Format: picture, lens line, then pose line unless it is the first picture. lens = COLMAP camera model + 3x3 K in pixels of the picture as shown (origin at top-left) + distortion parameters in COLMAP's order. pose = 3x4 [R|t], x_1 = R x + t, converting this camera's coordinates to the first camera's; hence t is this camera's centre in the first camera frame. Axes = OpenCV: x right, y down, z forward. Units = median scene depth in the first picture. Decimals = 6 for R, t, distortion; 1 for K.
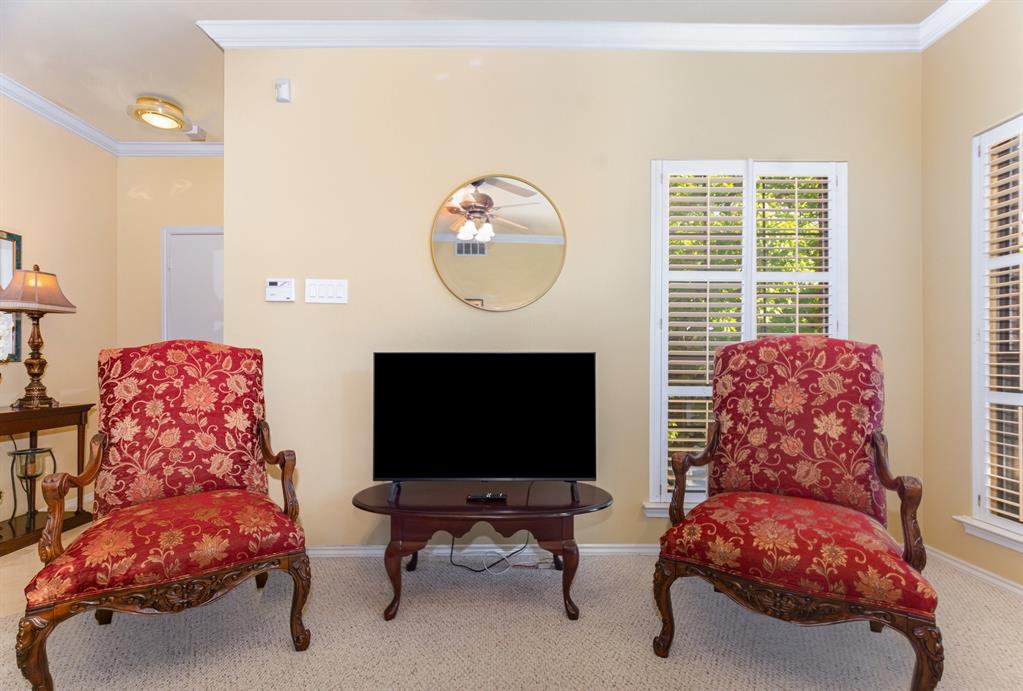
lens RADIAL K [[476.3, 0, 503.2], [0, 476.3, 364.9], [0, 0, 1]] dist [-0.008968, 0.000199]
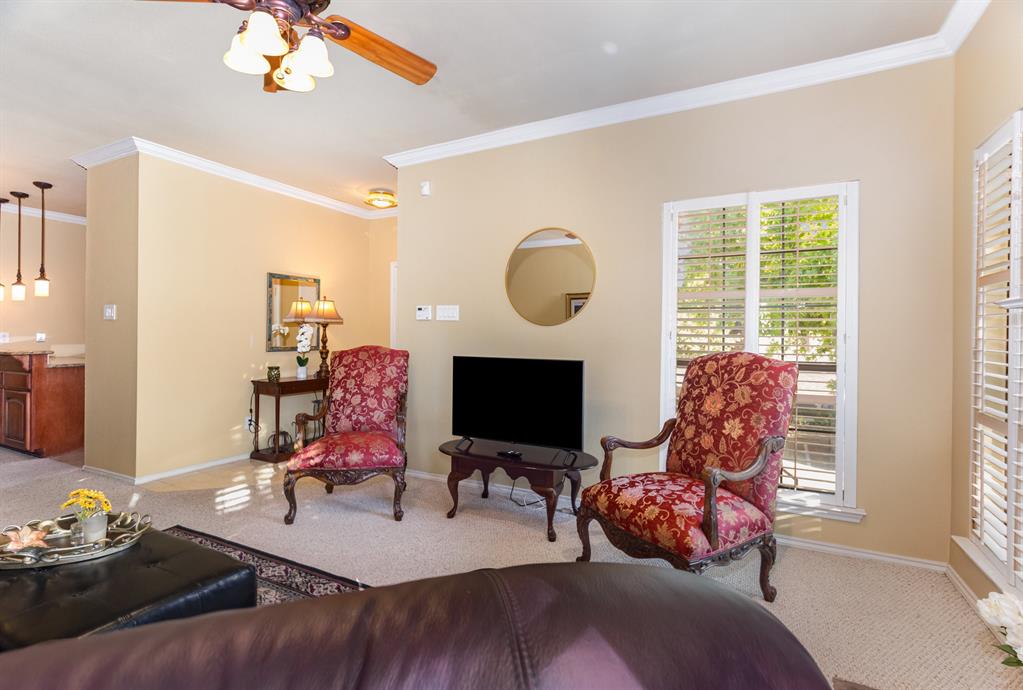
lens RADIAL K [[476.3, 0, 512.4], [0, 476.3, 340.1], [0, 0, 1]] dist [-0.008968, 0.000199]
pose [[0.881410, 0.012681, -0.472181, 0.709443], [-0.012168, 0.999917, 0.004140, -0.095411], [0.472195, 0.002096, 0.881492, -0.356506]]
